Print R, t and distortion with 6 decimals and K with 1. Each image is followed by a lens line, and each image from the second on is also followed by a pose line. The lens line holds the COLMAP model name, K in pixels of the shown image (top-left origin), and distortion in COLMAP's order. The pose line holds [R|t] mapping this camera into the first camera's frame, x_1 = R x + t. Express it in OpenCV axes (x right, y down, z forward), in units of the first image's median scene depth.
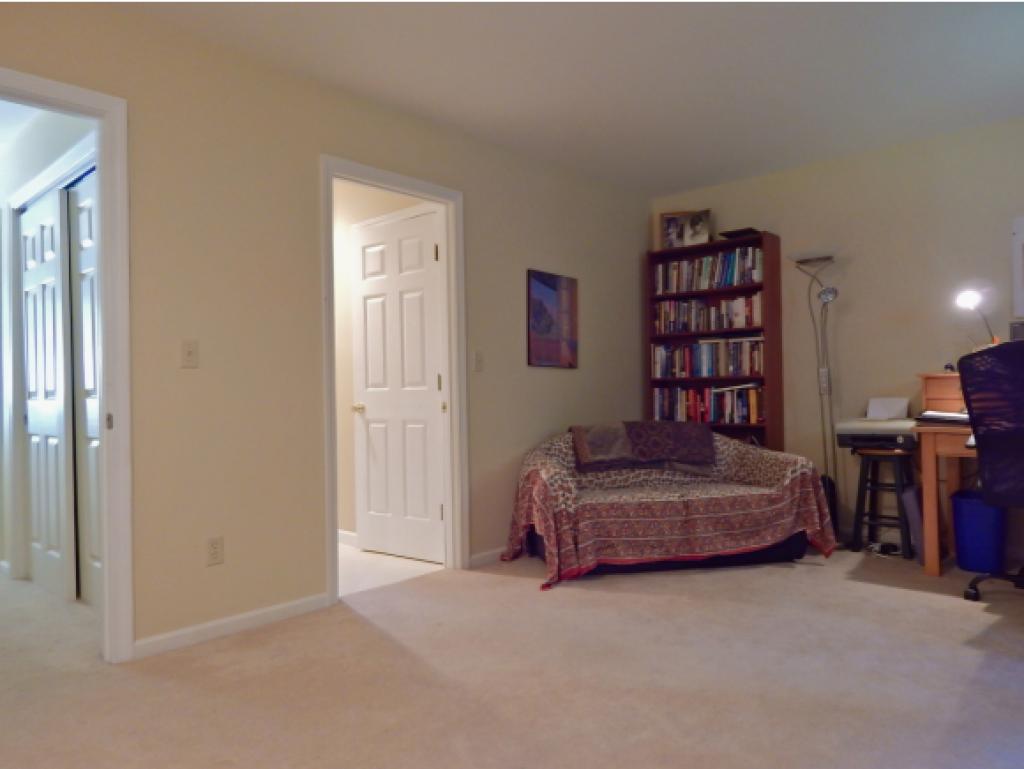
lens RADIAL K [[707.0, 0, 516.6], [0, 707.0, 388.3], [0, 0, 1]] dist [-0.000615, -0.006248]
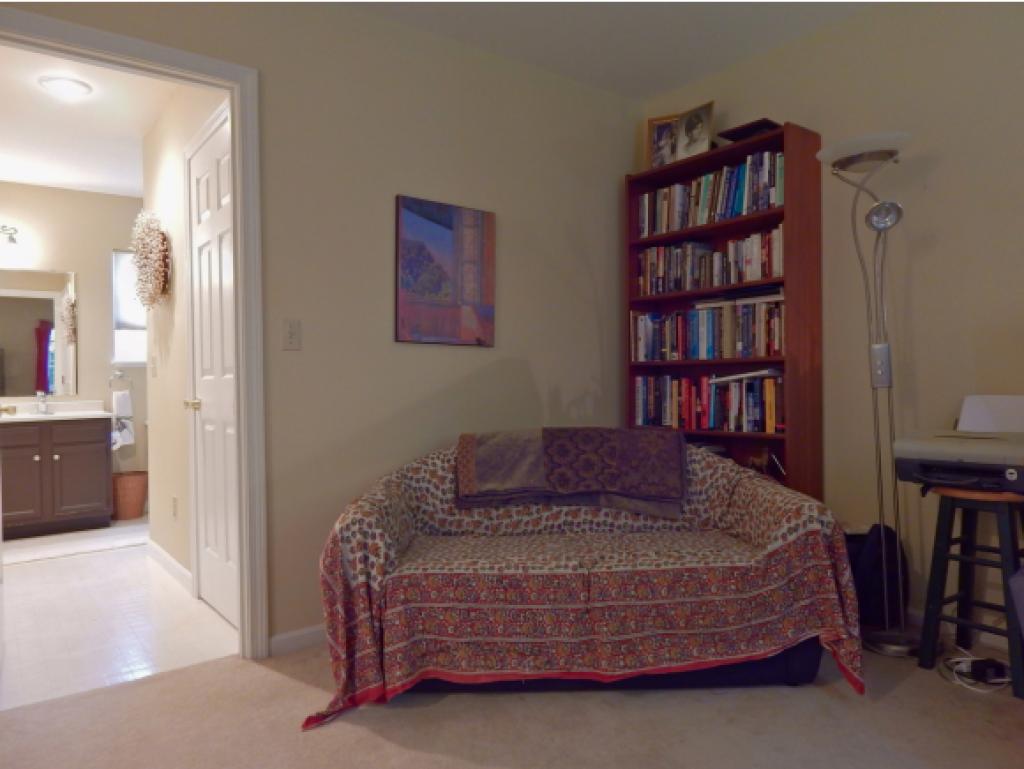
lens RADIAL K [[715.4, 0, 516.2], [0, 715.4, 383.6], [0, 0, 1]] dist [0.020073, -0.022637]
pose [[0.985349, 0.005158, -0.170471, 0.240795], [-0.002822, 0.999899, 0.013941, -0.002690], [0.170525, -0.013255, 0.985264, 0.361509]]
